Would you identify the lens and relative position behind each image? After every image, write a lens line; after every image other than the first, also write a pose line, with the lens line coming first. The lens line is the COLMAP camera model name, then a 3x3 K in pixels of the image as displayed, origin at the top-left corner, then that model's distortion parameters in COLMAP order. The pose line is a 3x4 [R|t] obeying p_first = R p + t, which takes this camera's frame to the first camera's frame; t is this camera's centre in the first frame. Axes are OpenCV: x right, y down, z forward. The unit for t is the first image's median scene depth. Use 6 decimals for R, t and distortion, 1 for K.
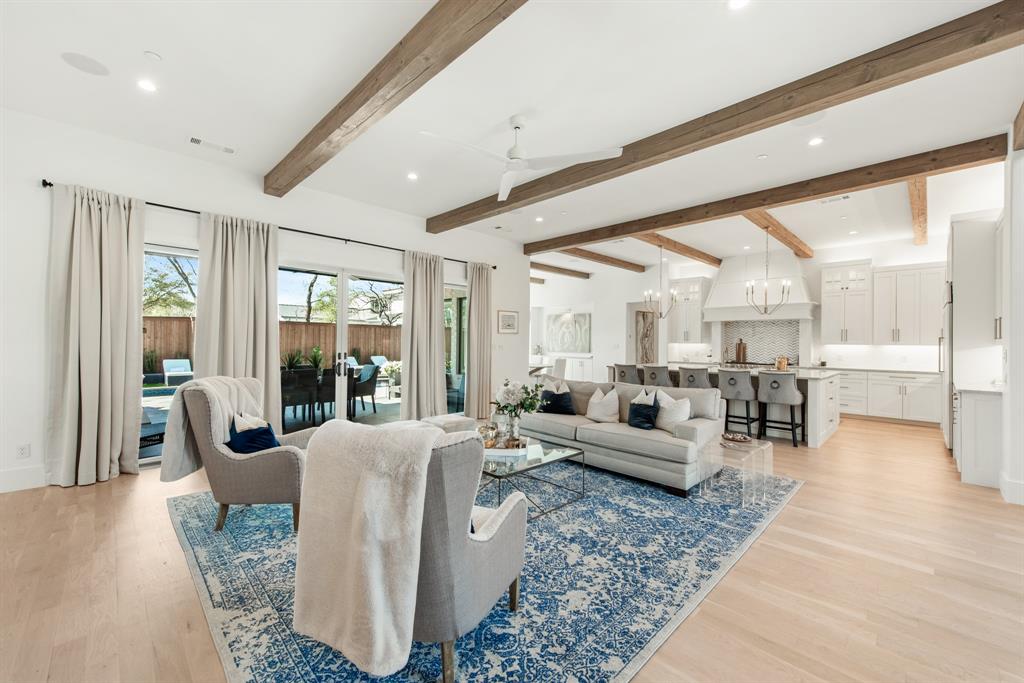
lens RADIAL K [[410.8, 0, 516.9], [0, 410.8, 341.0], [0, 0, 1]] dist [0.007784, -0.000537]
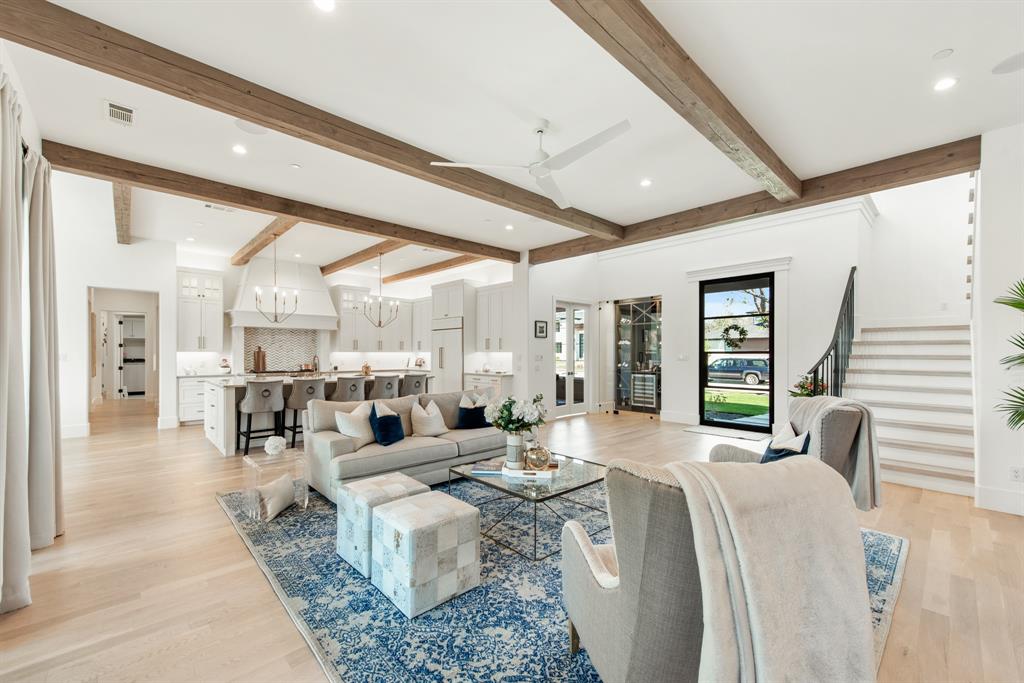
lens RADIAL K [[410.8, 0, 517.0], [0, 410.8, 351.5], [0, 0, 1]] dist [0.007784, -0.000537]
pose [[0.030473, -0.008814, 0.999497, -0.999025], [-0.003811, 0.999953, 0.008934, -0.012508], [-0.999528, -0.004081, 0.030438, 1.045666]]
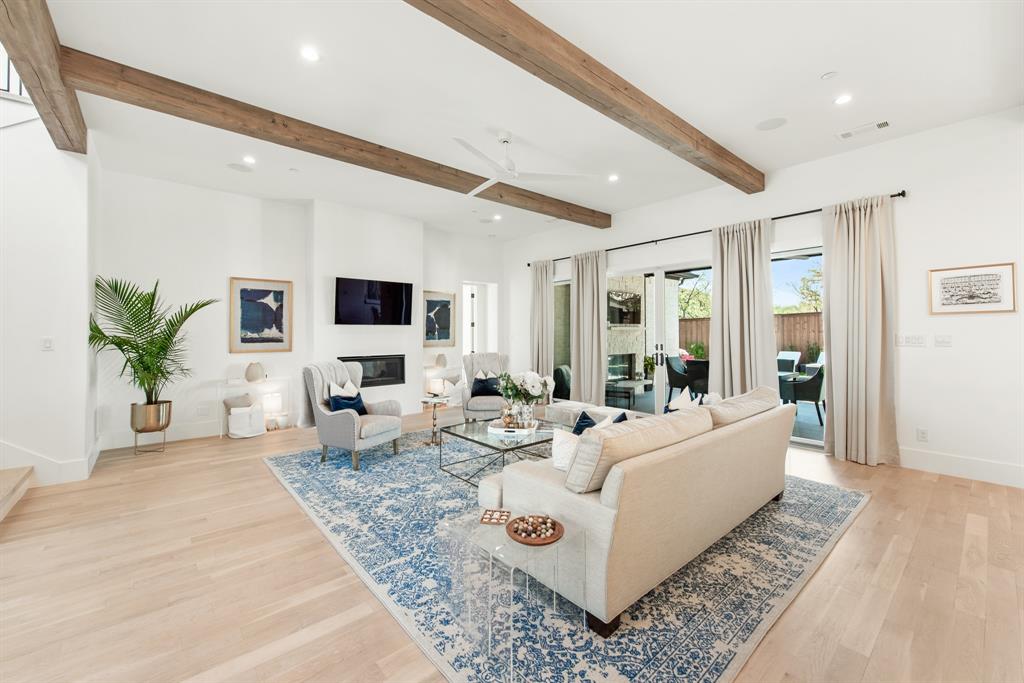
lens RADIAL K [[410.8, 0, 508.8], [0, 410.8, 328.3], [0, 0, 1]] dist [0.007784, -0.000537]
pose [[-0.081449, -0.023216, -0.996407, 1.127708], [0.005522, 0.999703, -0.023745, 0.016133], [0.996662, -0.007436, -0.081296, 1.123188]]
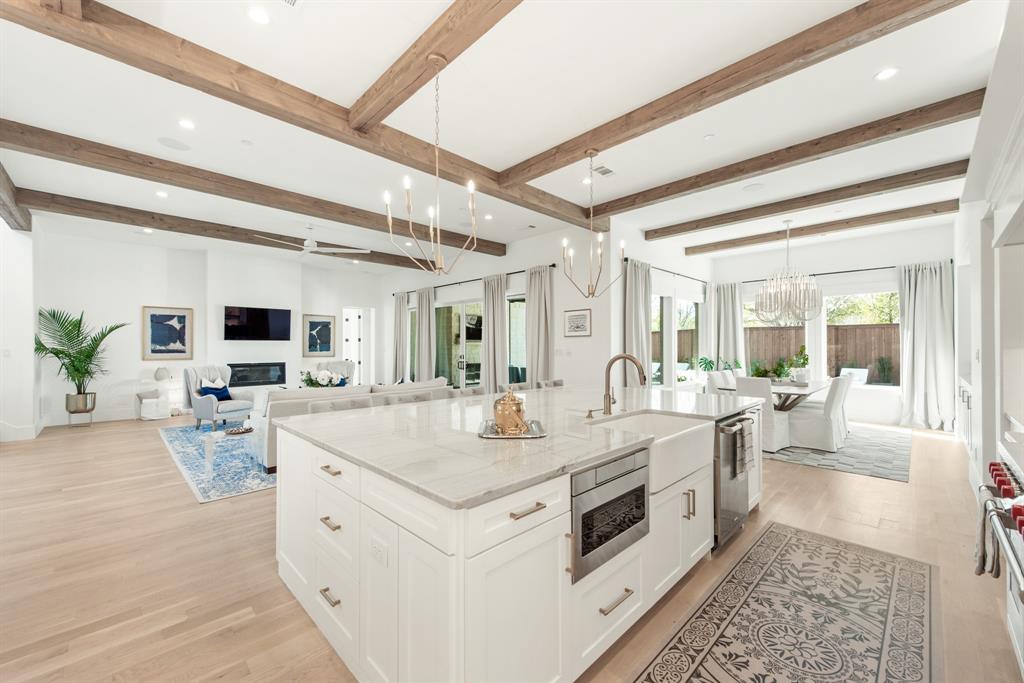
lens RADIAL K [[410.8, 0, 507.3], [0, 410.8, 347.9], [0, 0, 1]] dist [0.007784, -0.000537]
pose [[-0.022618, -0.007518, -0.999716, 1.829243], [0.002361, 0.999969, -0.007573, 0.021987], [0.999741, -0.002531, -0.022599, 1.958352]]
